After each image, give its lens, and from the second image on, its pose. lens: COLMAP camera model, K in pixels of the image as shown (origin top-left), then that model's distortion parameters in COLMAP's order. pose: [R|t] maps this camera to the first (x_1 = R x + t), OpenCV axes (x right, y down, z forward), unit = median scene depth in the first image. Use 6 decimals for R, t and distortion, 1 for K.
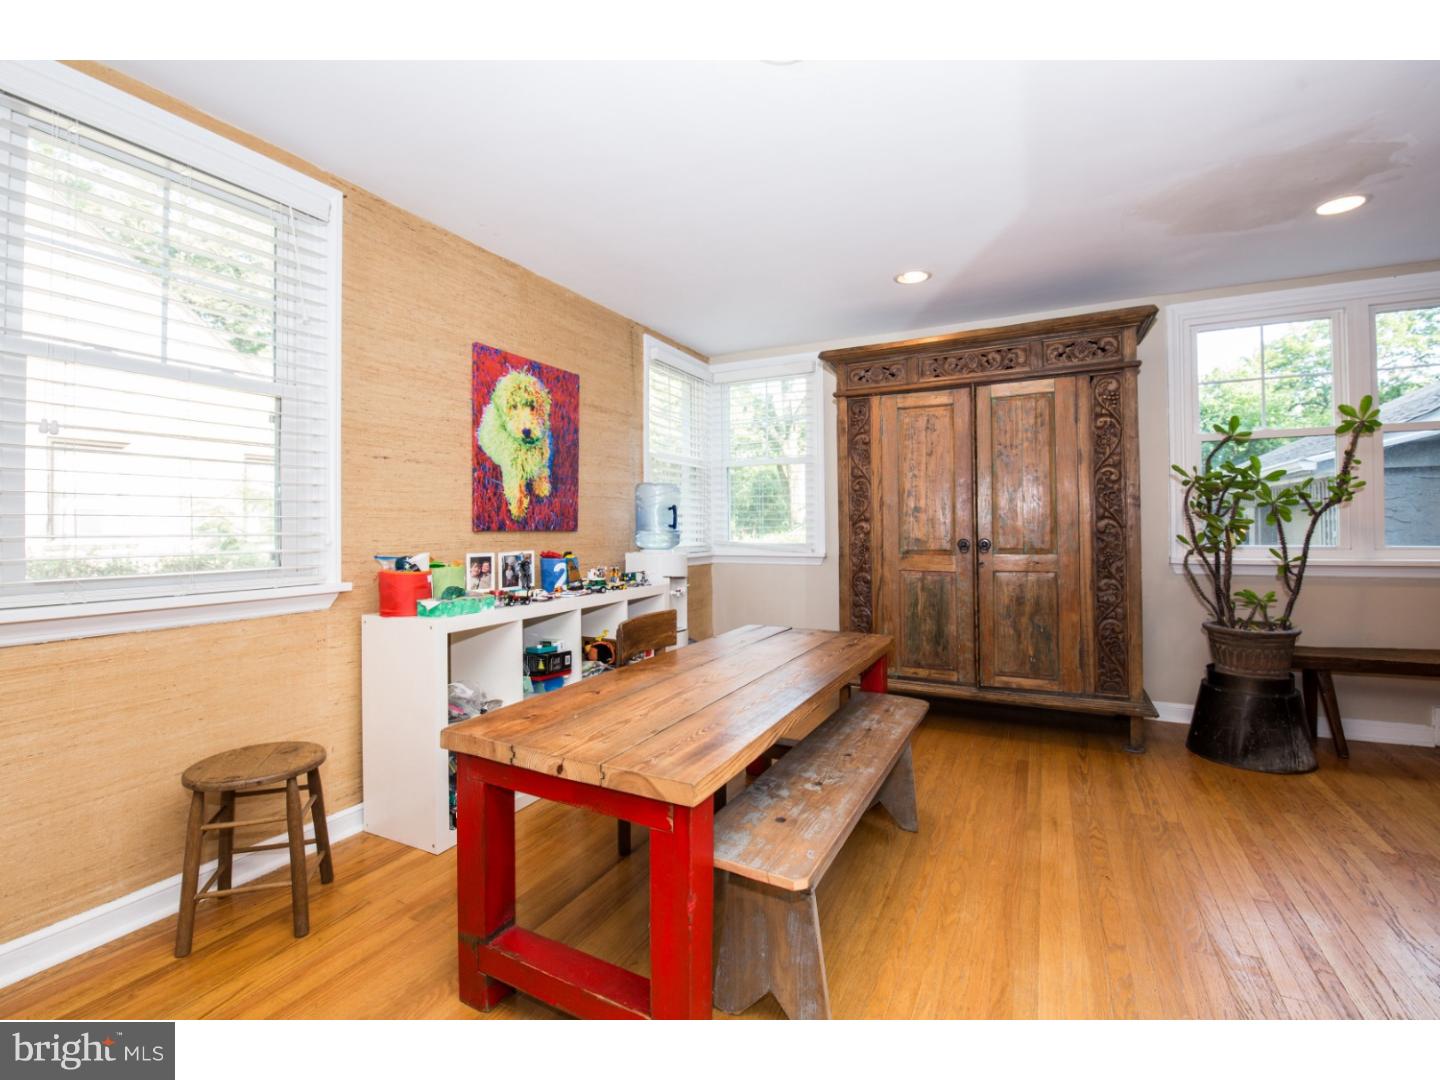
lens RADIAL K [[626.7, 0, 721.5], [0, 626.7, 522.9], [0, 0, 1]] dist [-0.004264, -0.000558]
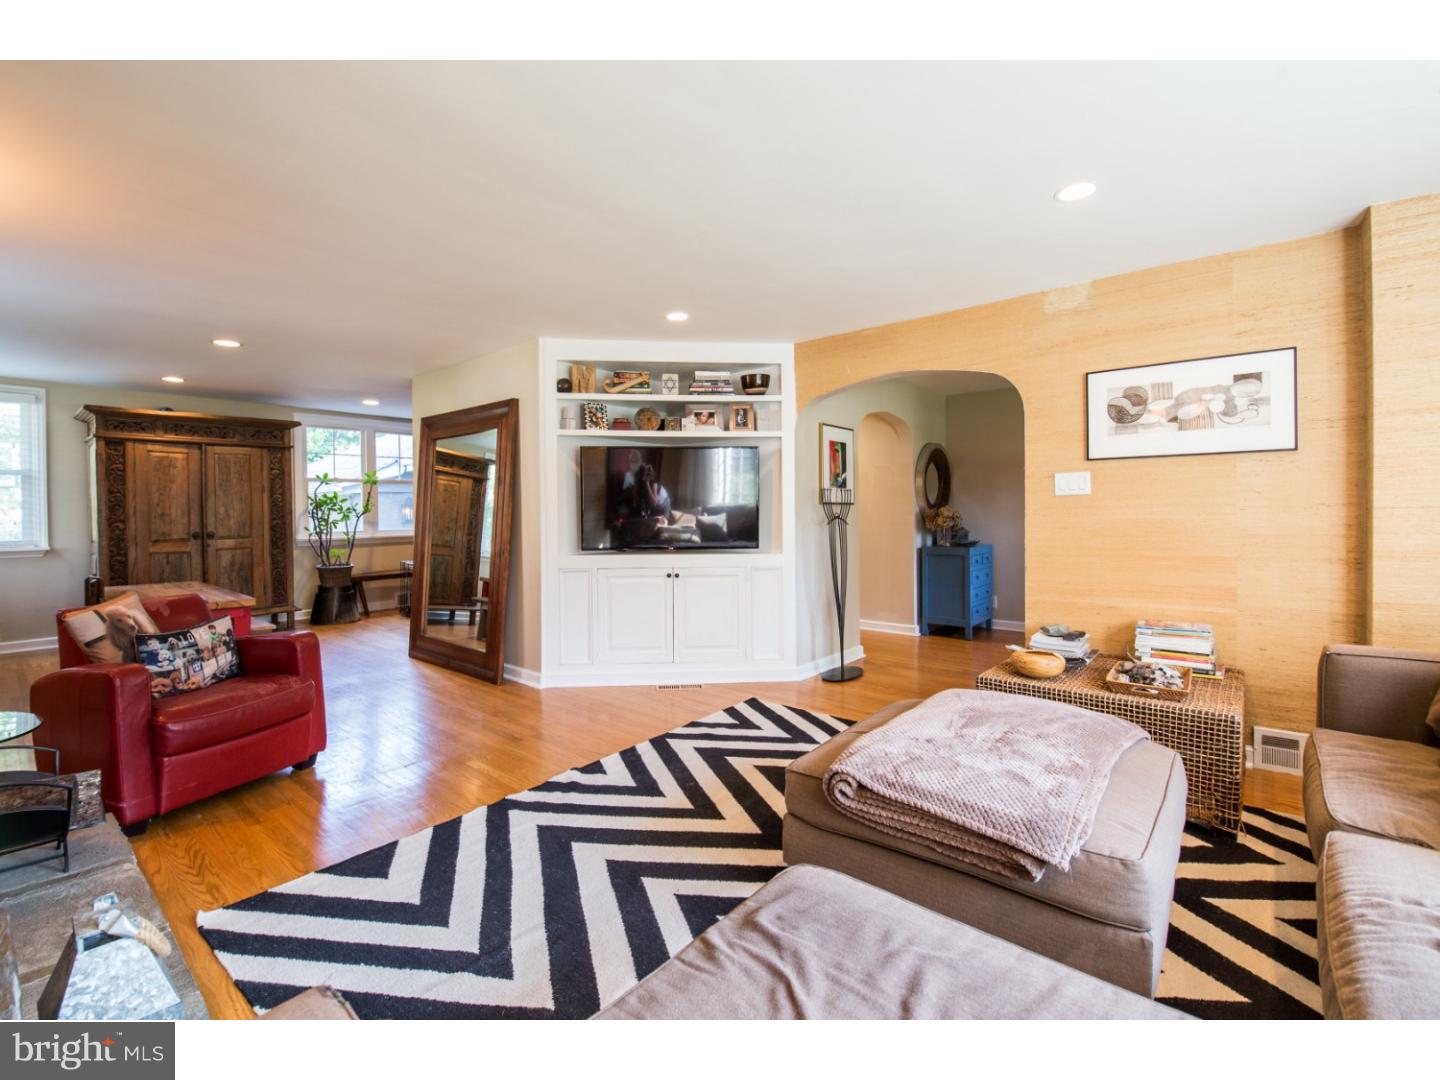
lens RADIAL K [[623.4, 0, 720.0], [0, 623.4, 540.0], [0, 0, 1]] dist [-0.017560, -0.000528]
pose [[0.215428, -0.039530, 0.975719, -1.005890], [0.004350, 0.999209, 0.039521, -0.013224], [-0.976510, -0.004269, 0.215430, -0.818796]]
